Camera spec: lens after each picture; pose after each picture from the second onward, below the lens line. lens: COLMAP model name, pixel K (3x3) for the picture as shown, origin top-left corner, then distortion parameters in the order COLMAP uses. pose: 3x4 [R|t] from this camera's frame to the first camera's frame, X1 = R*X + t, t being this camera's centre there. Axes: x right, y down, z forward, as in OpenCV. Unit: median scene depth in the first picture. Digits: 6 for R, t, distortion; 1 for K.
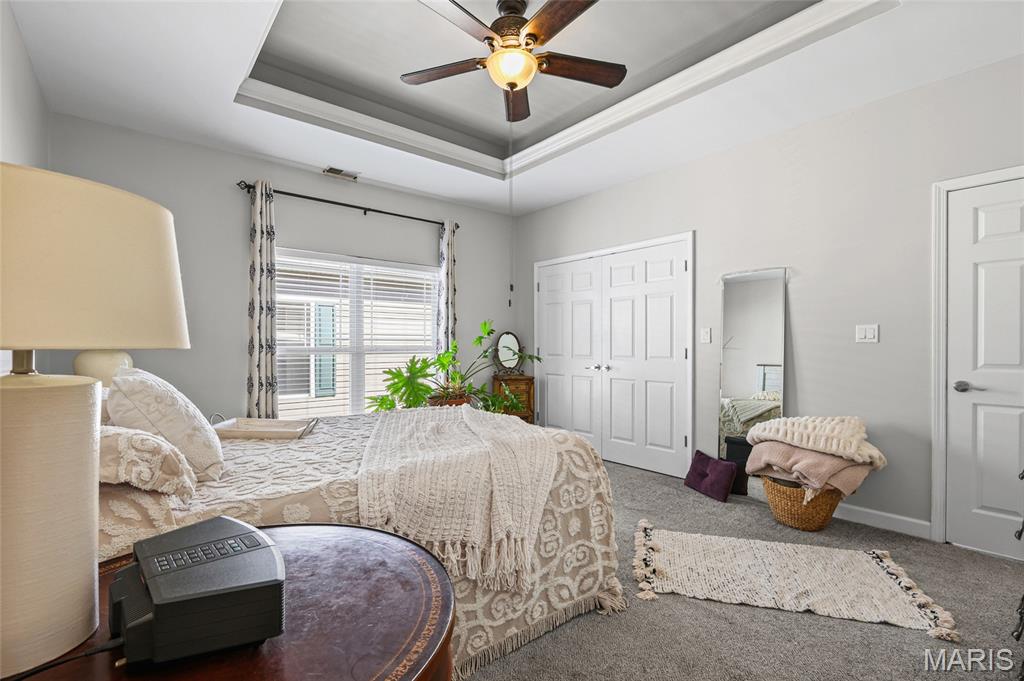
lens RADIAL K [[447.2, 0, 511.4], [0, 447.2, 338.8], [0, 0, 1]] dist [0.001013, 0.000372]
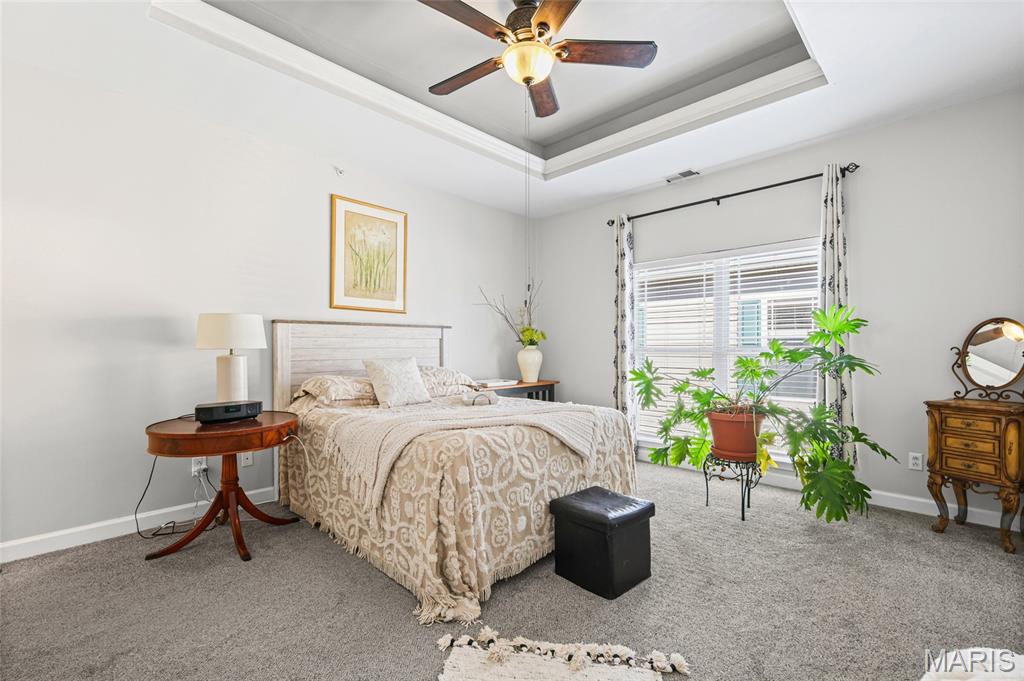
lens RADIAL K [[447.2, 0, 511.4], [0, 447.2, 338.8], [0, 0, 1]] dist [0.001013, 0.000372]
pose [[0.113914, -0.027428, -0.993112, 0.491605], [0.004612, 0.999623, -0.027078, 0.022467], [0.993480, -0.001496, 0.113998, 0.423550]]
